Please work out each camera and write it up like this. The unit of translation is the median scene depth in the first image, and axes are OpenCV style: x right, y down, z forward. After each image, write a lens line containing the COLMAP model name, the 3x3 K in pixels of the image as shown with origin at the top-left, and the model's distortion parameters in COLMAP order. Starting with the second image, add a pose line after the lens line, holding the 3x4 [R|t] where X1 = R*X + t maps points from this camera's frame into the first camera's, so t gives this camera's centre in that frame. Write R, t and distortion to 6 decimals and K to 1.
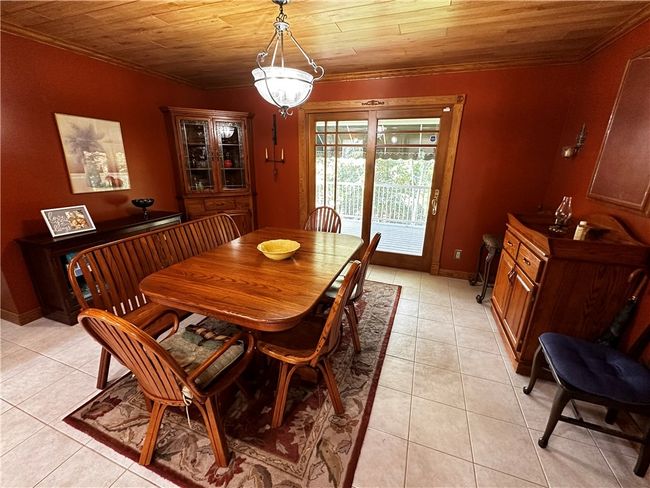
lens RADIAL K [[273.9, 0, 325.0], [0, 273.9, 244.0], [0, 0, 1]] dist [-0.000625, -0.000030]
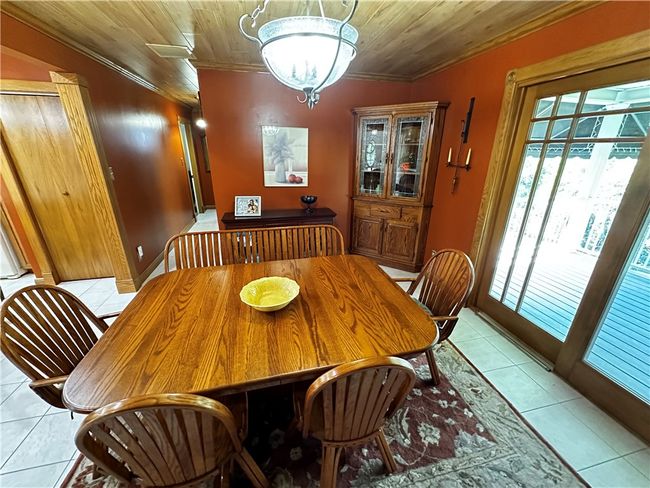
lens RADIAL K [[258.9, 0, 325.0], [0, 258.9, 244.0], [0, 0, 1]] dist [0.001536, 0.000224]
pose [[0.548419, 0.279348, -0.788163, 0.278727], [-0.253946, 0.953672, 0.161309, -0.171194], [0.796711, 0.111685, 0.593952, 0.455736]]
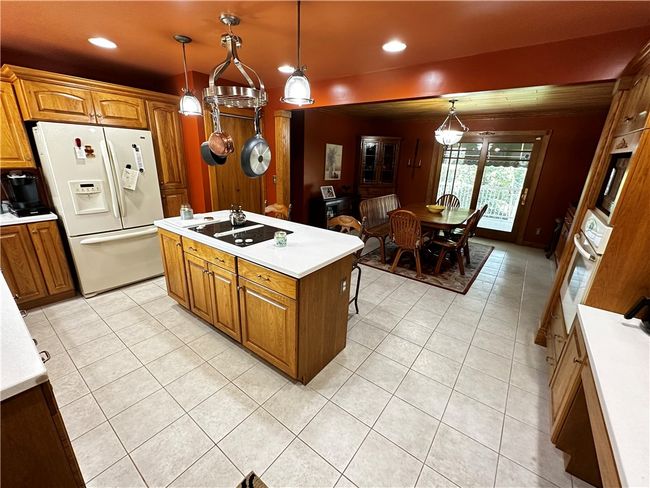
lens RADIAL K [[273.9, 0, 325.0], [0, 273.9, 244.0], [0, 0, 1]] dist [-0.000625, -0.000030]
pose [[0.956709, 0.104389, -0.271680, -0.260053], [-0.105740, 0.994346, 0.009704, 0.248522], [0.271158, 0.019443, 0.962339, -0.897643]]
